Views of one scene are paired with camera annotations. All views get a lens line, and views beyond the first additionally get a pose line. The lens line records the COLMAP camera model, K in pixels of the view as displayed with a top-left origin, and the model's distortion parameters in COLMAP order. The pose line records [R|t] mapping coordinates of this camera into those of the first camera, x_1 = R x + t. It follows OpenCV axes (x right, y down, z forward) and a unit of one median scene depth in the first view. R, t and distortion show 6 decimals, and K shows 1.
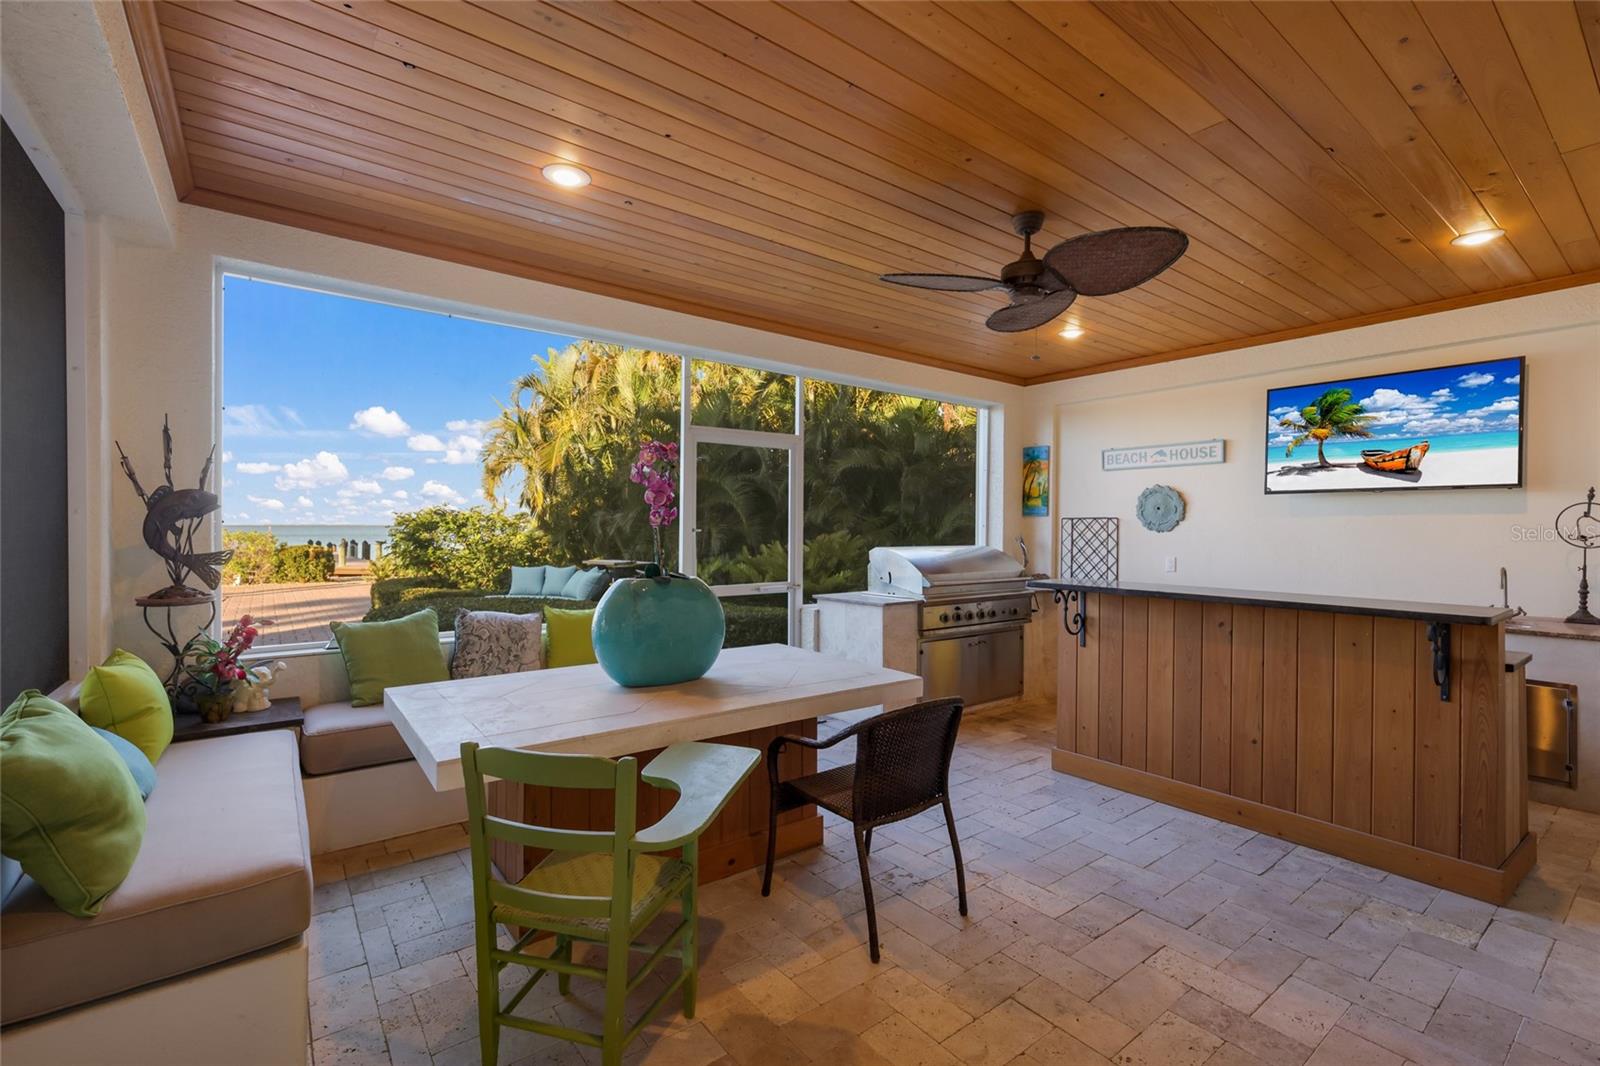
lens RADIAL K [[698.0, 0, 806.1], [0, 698.0, 530.5], [0, 0, 1]] dist [0.001908, 0.001904]
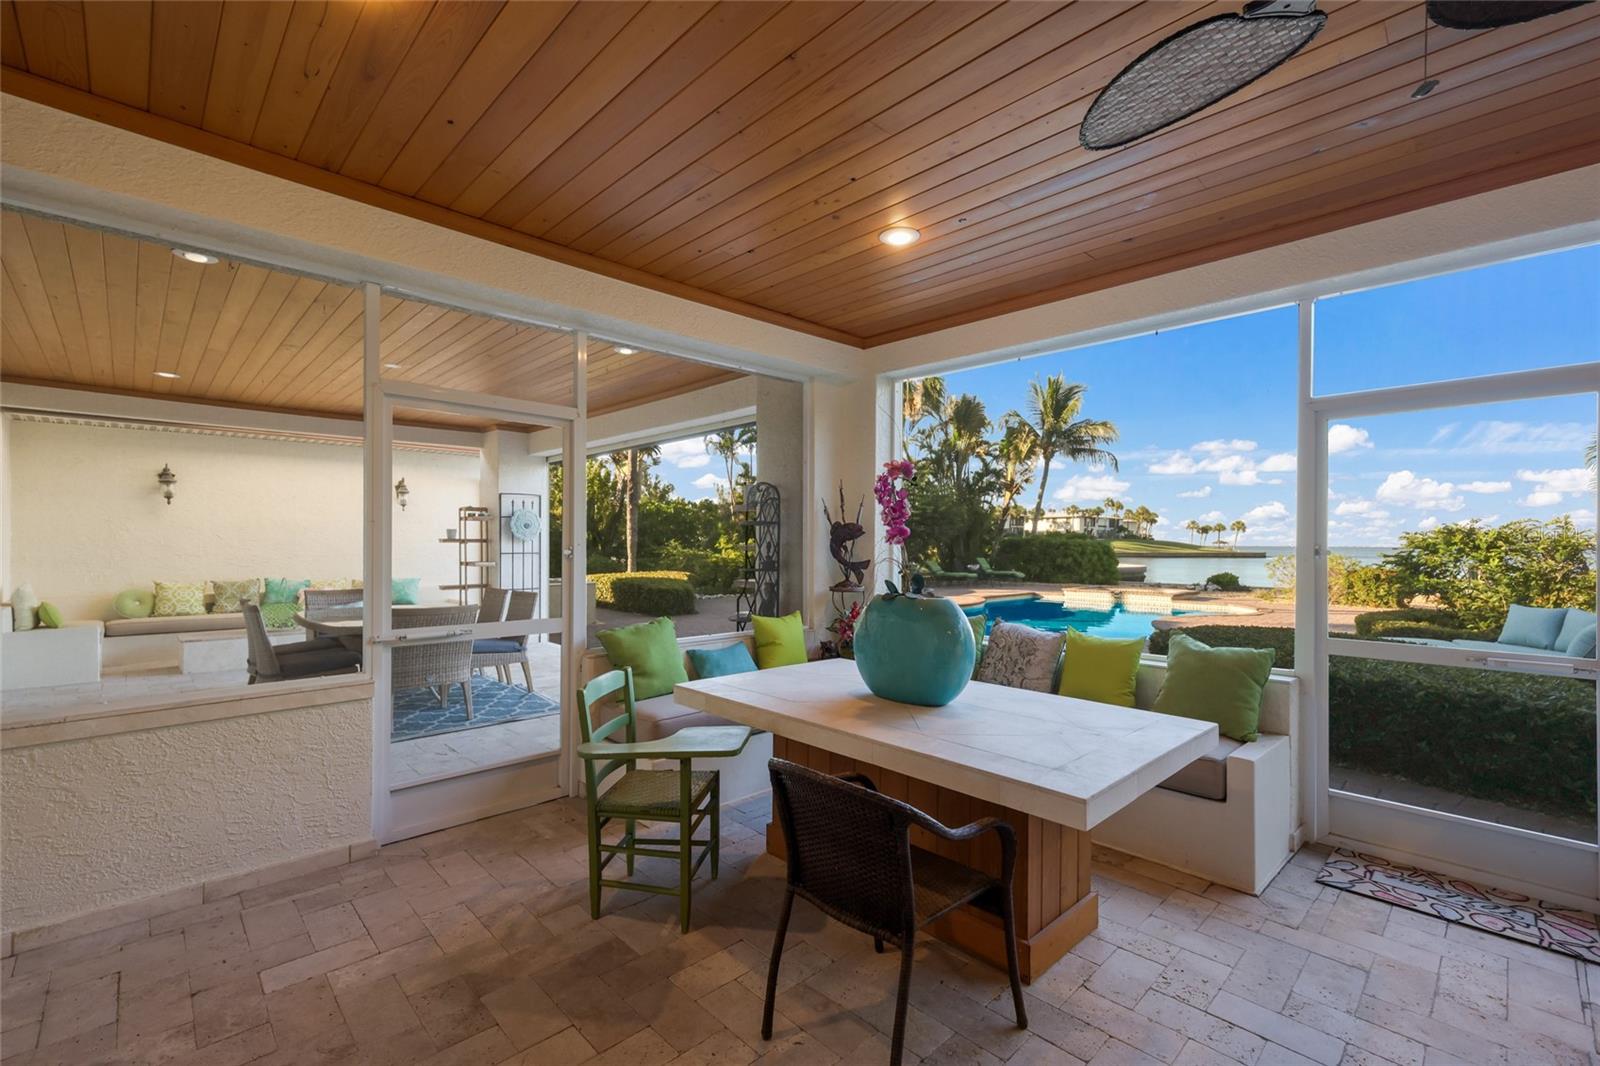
lens RADIAL K [[698.0, 0, 804.0], [0, 698.0, 532.6], [0, 0, 1]] dist [0.001908, 0.001904]
pose [[0.113436, -0.021675, -0.993309, 0.708410], [-0.006439, 0.999725, -0.022551, 0.002525], [0.993524, 0.008954, 0.113265, 0.674395]]
